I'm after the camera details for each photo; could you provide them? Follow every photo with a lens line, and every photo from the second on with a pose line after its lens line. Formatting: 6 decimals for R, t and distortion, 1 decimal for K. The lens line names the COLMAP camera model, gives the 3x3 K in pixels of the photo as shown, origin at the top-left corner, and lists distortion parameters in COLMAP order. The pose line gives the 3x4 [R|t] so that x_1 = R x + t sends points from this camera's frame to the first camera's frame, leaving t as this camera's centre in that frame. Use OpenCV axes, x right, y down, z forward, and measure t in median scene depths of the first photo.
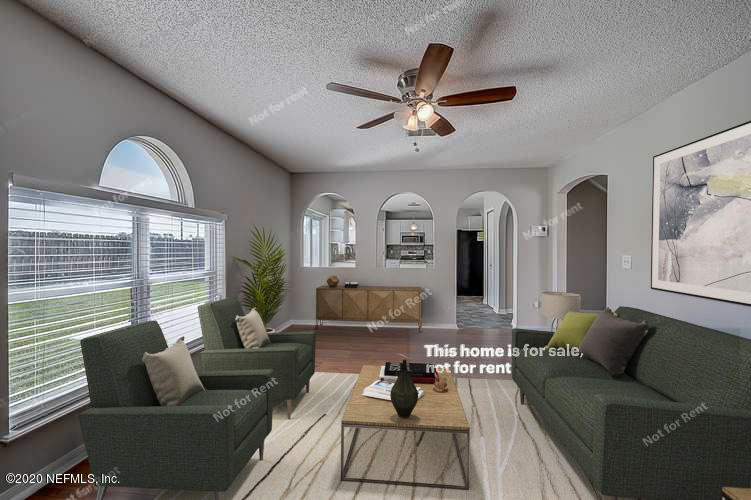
lens RADIAL K [[328.0, 0, 375.5], [0, 328.0, 250.0], [0, 0, 1]] dist [-0.000788, -0.000103]
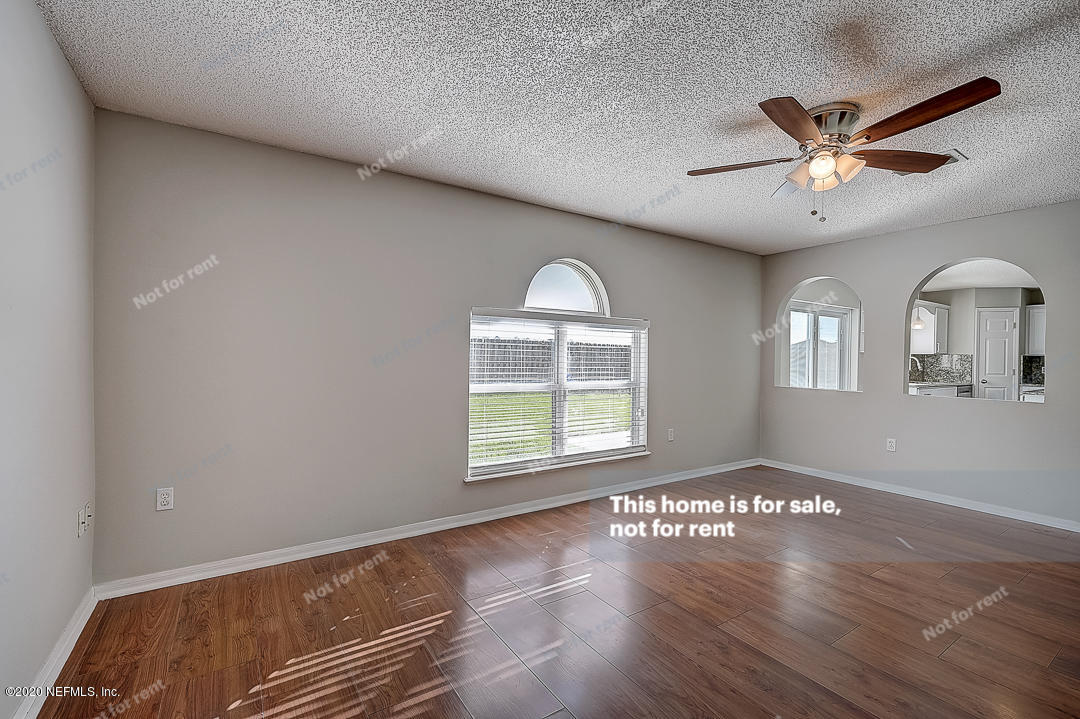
lens RADIAL K [[471.7, 0, 540.0], [0, 471.7, 359.5], [0, 0, 1]] dist [-0.000788, -0.000103]
pose [[0.639754, 0.009338, -0.768523, 0.389314], [-0.014964, 0.999888, -0.000307, 0.004230], [0.768434, 0.011697, 0.639822, -0.076257]]
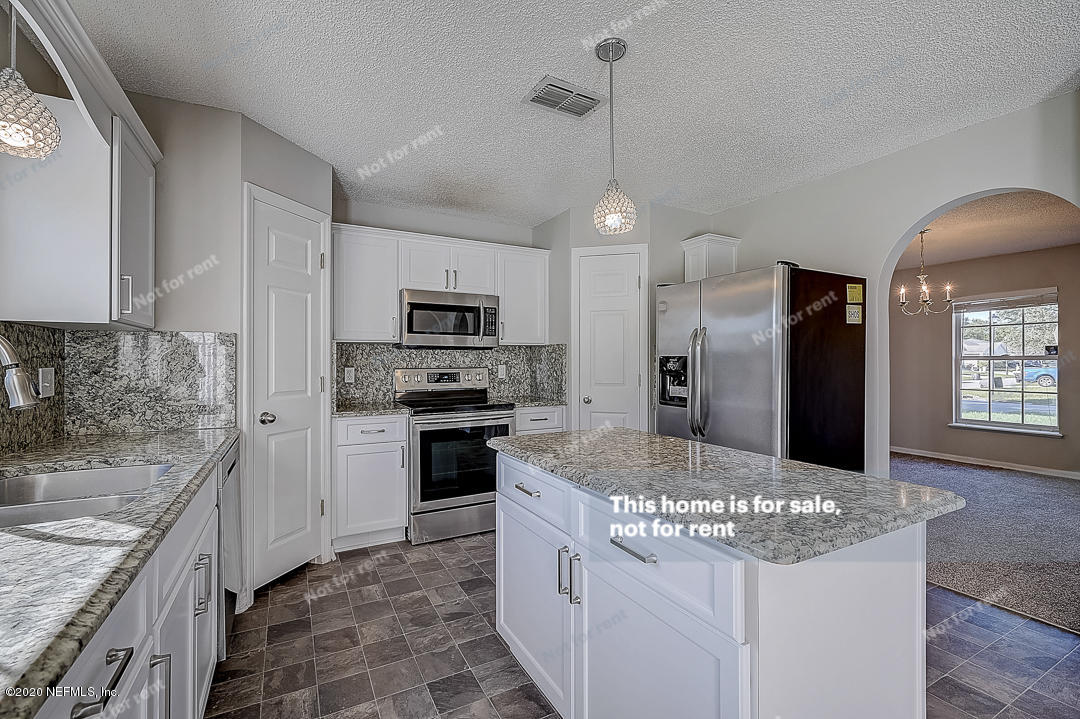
lens RADIAL K [[471.7, 0, 540.0], [0, 471.7, 359.5], [0, 0, 1]] dist [-0.000788, -0.000103]
pose [[0.824256, 0.000290, 0.566217, -0.090640], [0.005868, 0.999942, -0.009055, -0.006174], [-0.566187, 0.010786, 0.824207, 2.381793]]
